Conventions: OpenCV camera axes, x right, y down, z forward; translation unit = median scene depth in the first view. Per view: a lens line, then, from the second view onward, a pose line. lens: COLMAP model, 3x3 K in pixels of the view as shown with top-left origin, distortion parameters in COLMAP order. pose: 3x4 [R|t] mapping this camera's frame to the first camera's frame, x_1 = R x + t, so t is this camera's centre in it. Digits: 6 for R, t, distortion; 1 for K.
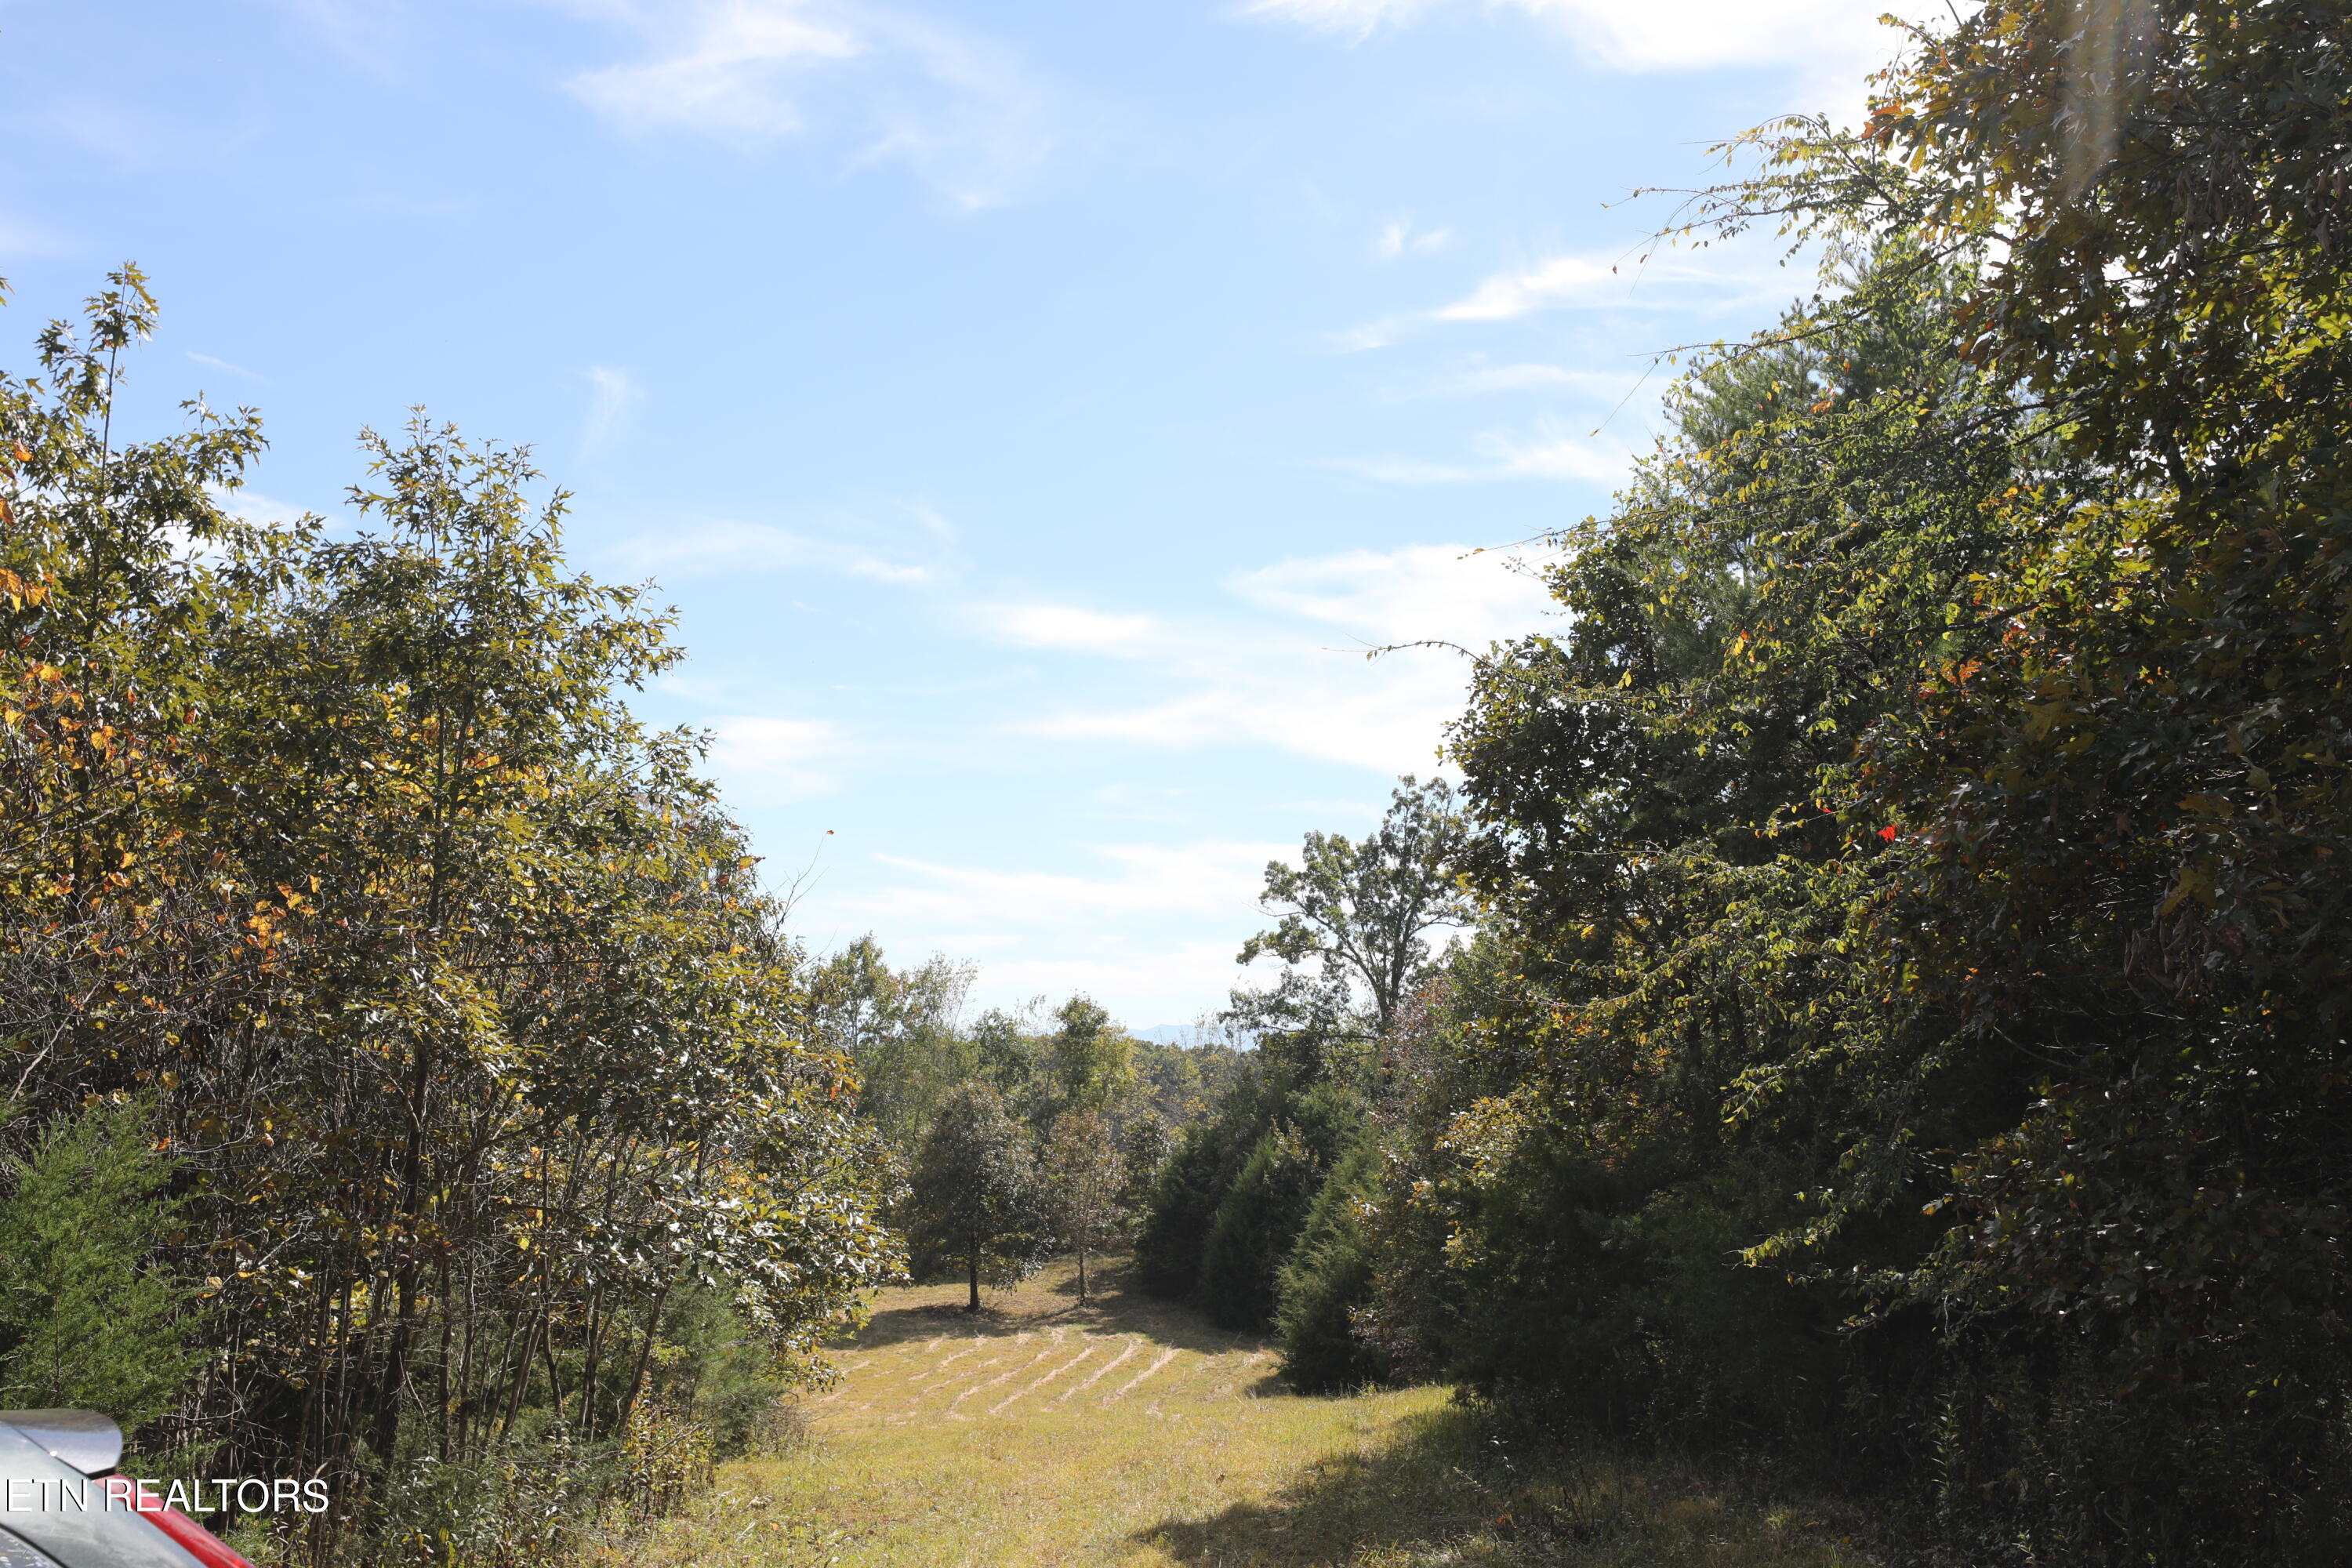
lens RADIAL K [[2187.9, 0, 1176.0], [0, 2187.9, 784.0], [0, 0, 1]] dist [0.021709, 0.022970]
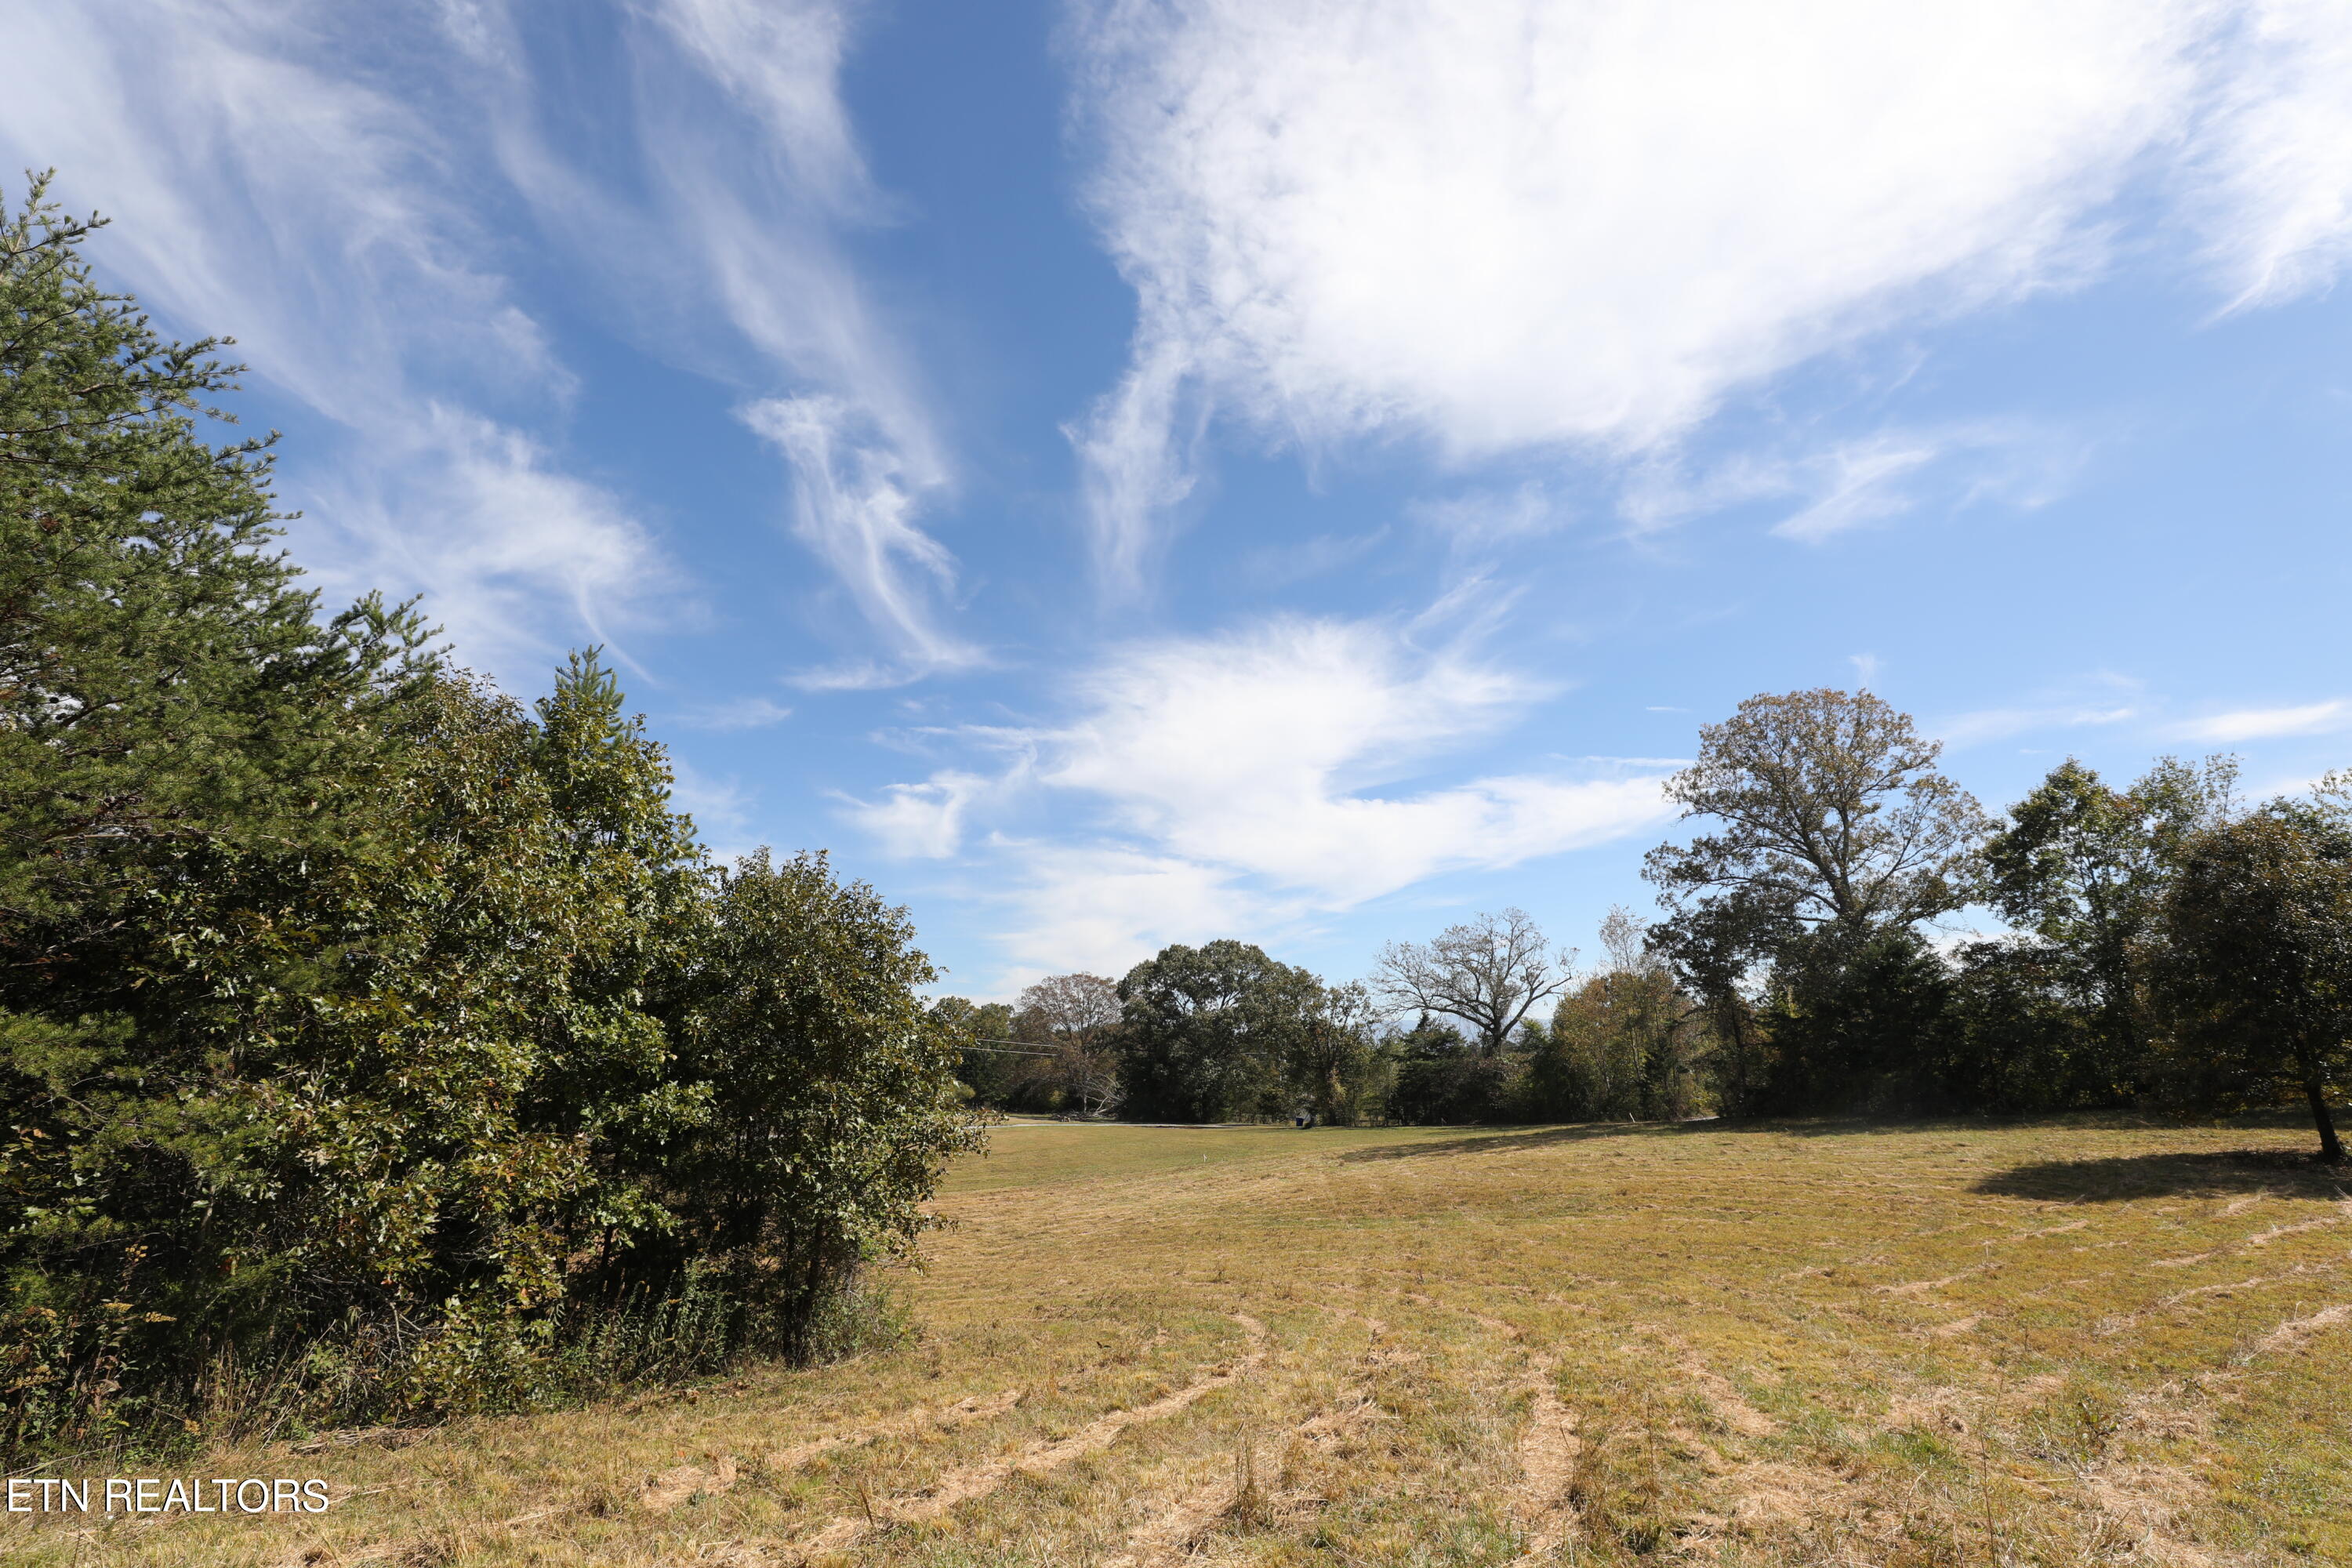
lens RADIAL K [[1073.3, 0, 1177.1], [0, 1073.3, 793.5], [0, 0, 1]] dist [-0.045605, 0.013839]
pose [[0.603979, -0.206429, -0.769803, -0.158646], [0.124258, 0.978454, -0.164888, 0.551163], [0.787254, 0.003935, 0.616616, 2.105745]]
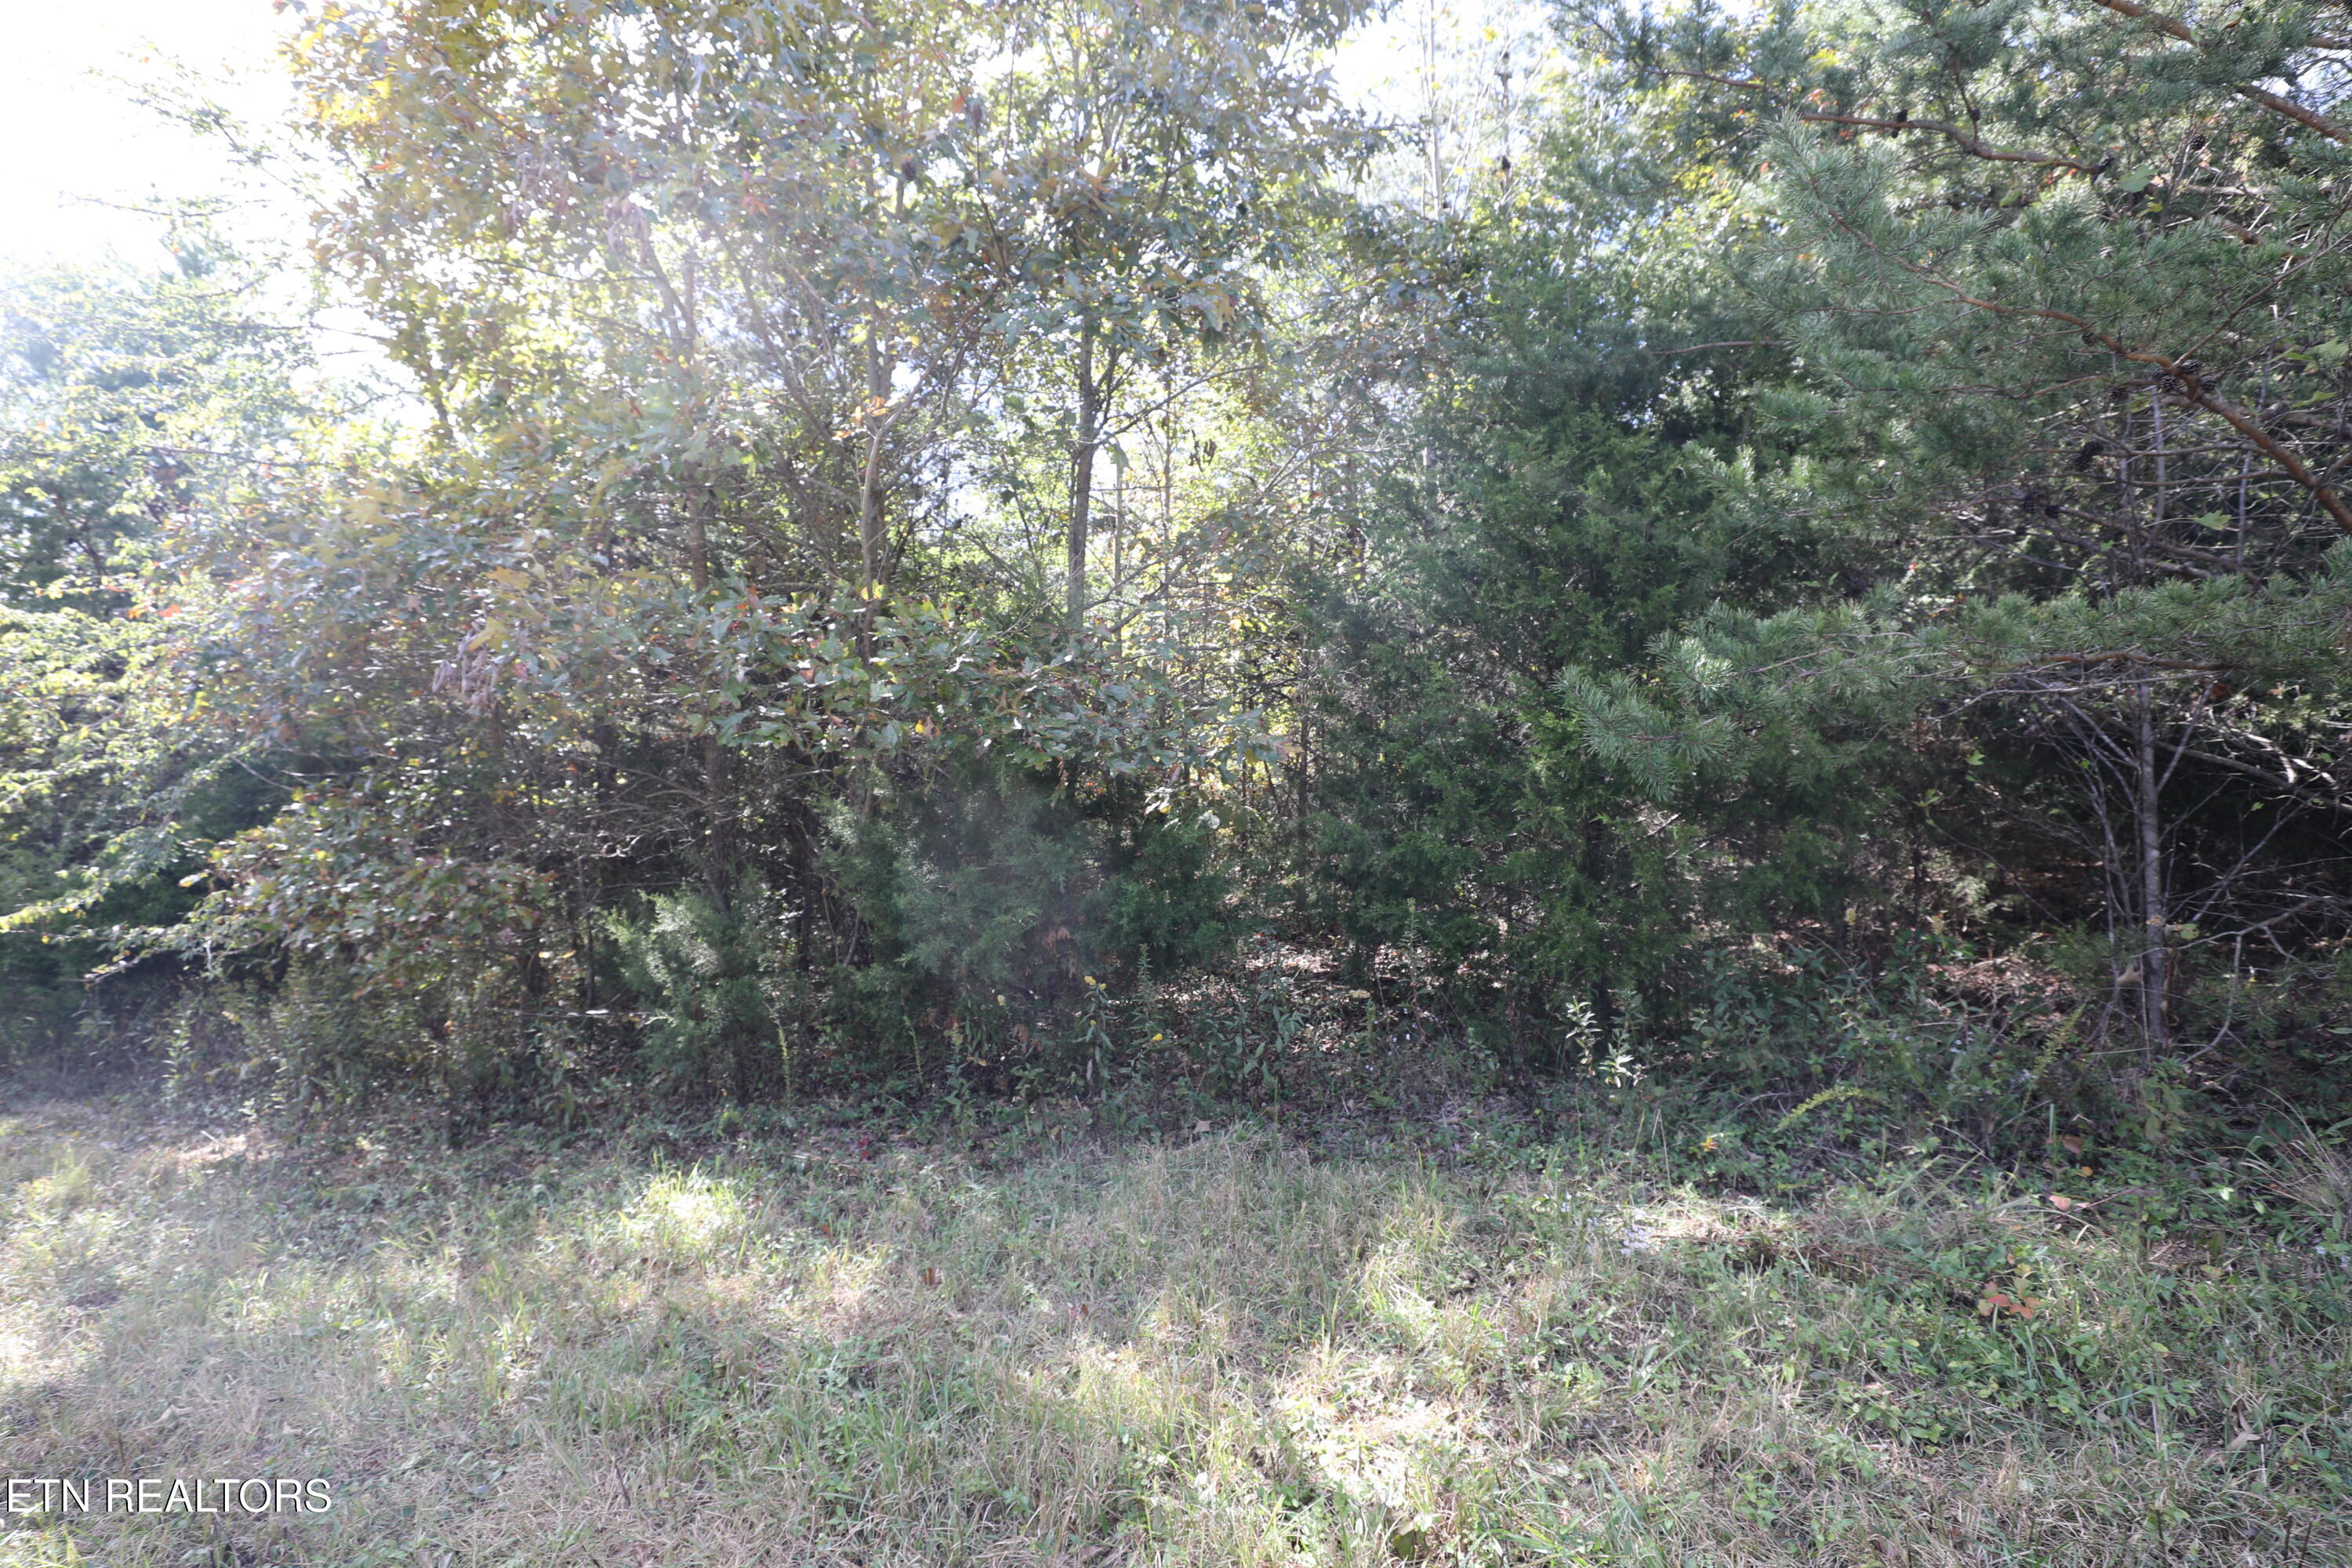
lens RADIAL K [[1073.3, 0, 1177.1], [0, 1073.3, 793.5], [0, 0, 1]] dist [-0.045605, 0.013839]
pose [[0.437139, 0.045372, 0.898249, 0.014261], [-0.134895, 0.990737, 0.015604, 0.022644], [-0.889220, -0.127990, 0.439210, 0.086846]]
